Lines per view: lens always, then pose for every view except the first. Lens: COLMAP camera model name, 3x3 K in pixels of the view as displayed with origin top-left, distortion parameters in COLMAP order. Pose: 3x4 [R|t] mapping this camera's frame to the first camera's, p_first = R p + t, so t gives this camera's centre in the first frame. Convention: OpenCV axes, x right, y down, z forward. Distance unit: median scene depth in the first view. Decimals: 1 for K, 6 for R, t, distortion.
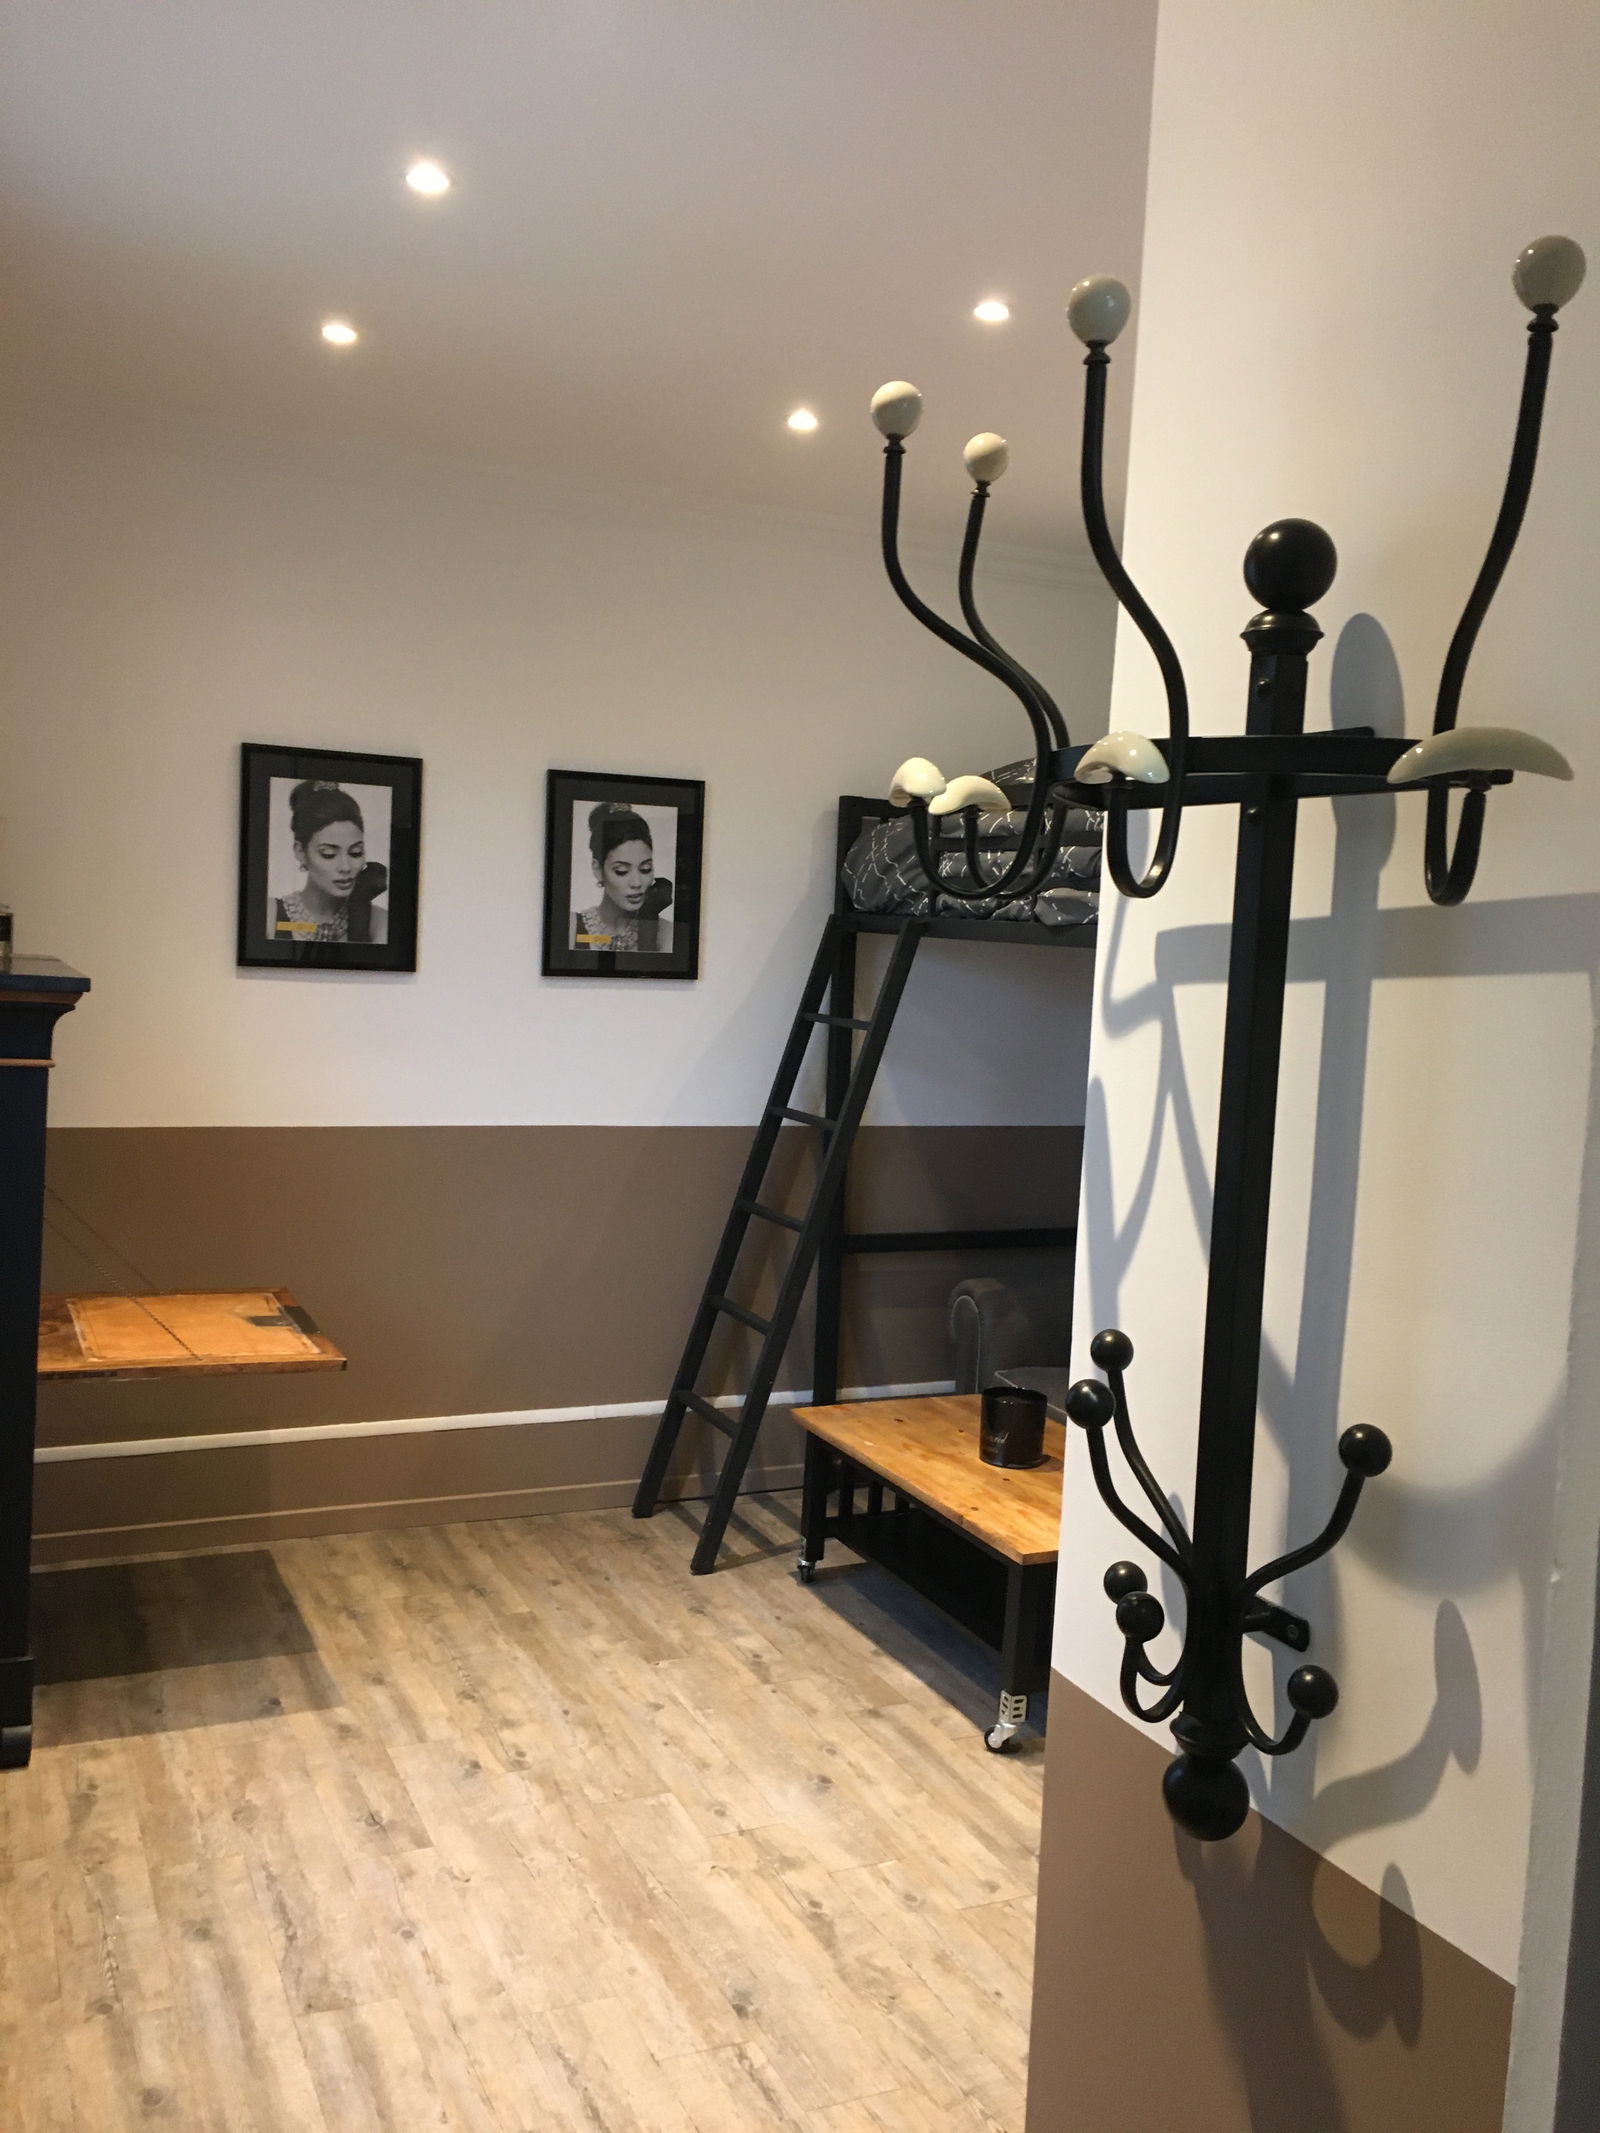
lens RADIAL K [[1795.1, 0, 800.0], [0, 1795.1, 1066.5], [0, 0, 1]] dist [0.072650, -0.096255]
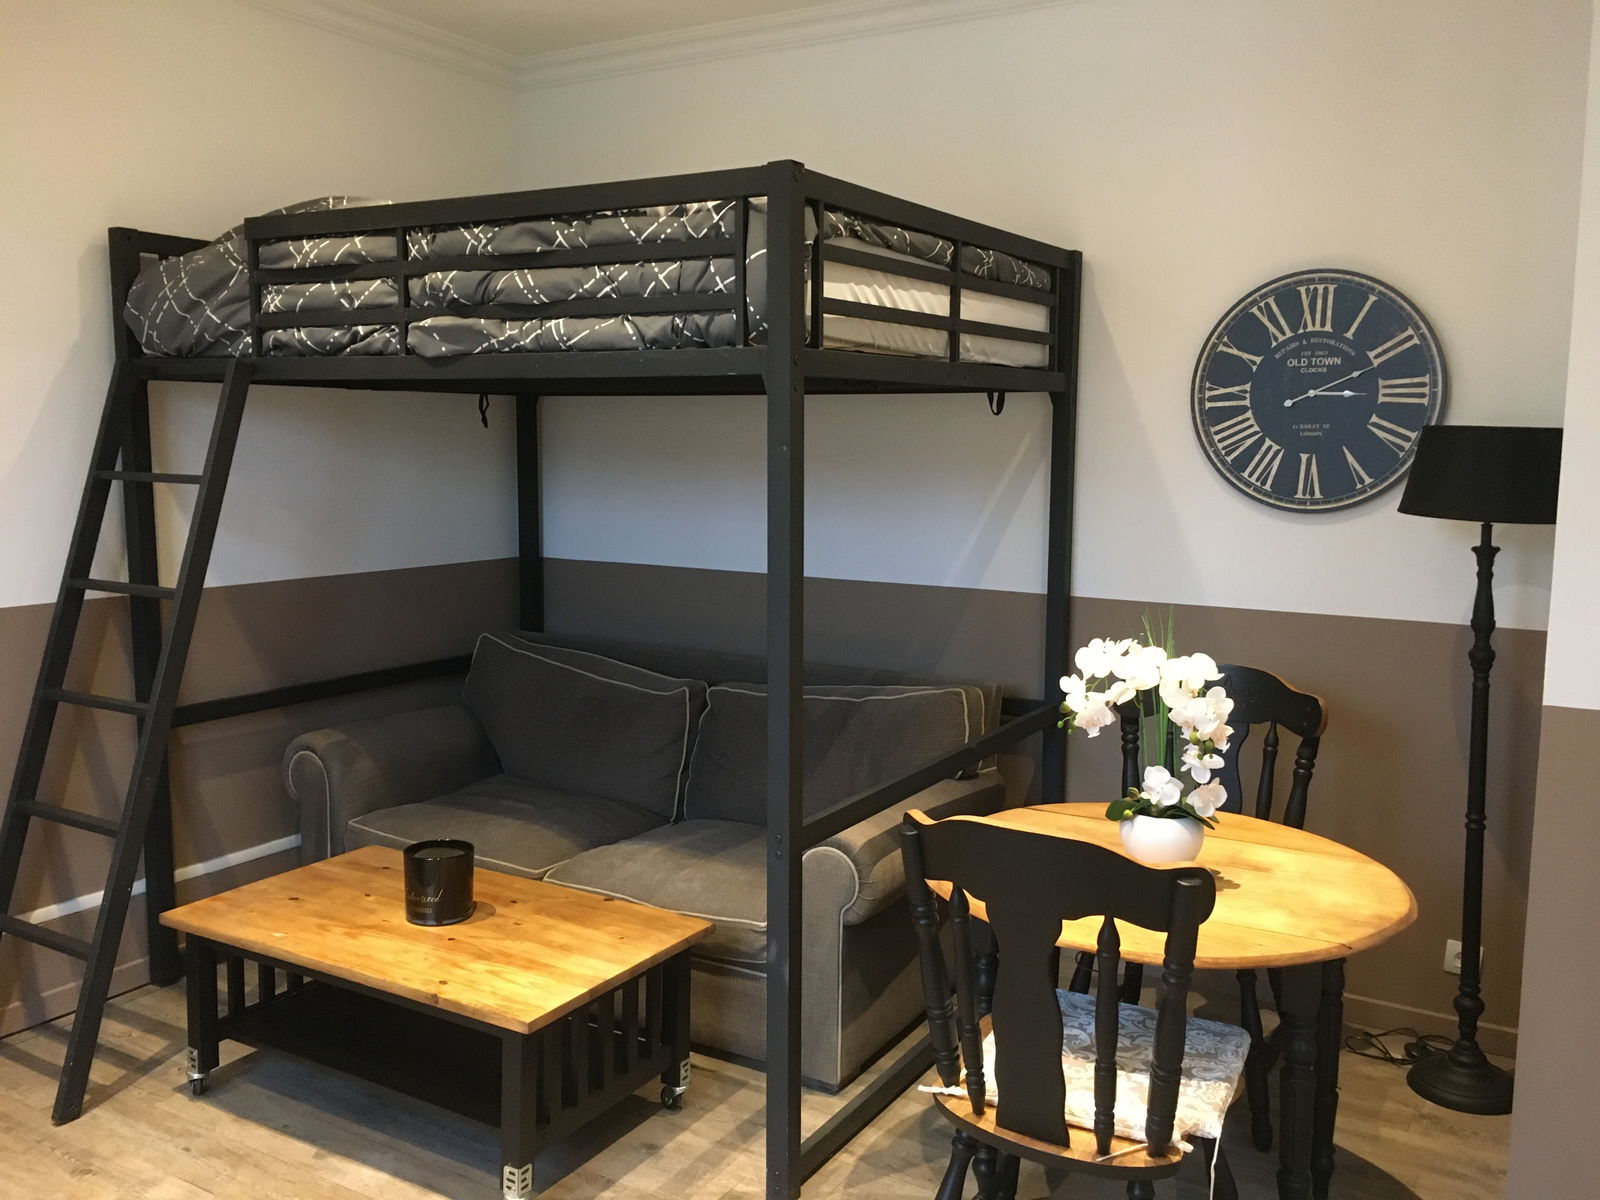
lens RADIAL K [[1346.5, 0, 800.0], [0, 1346.5, 600.0], [0, 0, 1]] dist [0.072650, -0.096255]
pose [[0.831344, -0.105392, 0.545674, -0.095262], [0.072481, 0.994029, 0.081561, 0.004378], [-0.551012, -0.028254, 0.834019, 0.272080]]
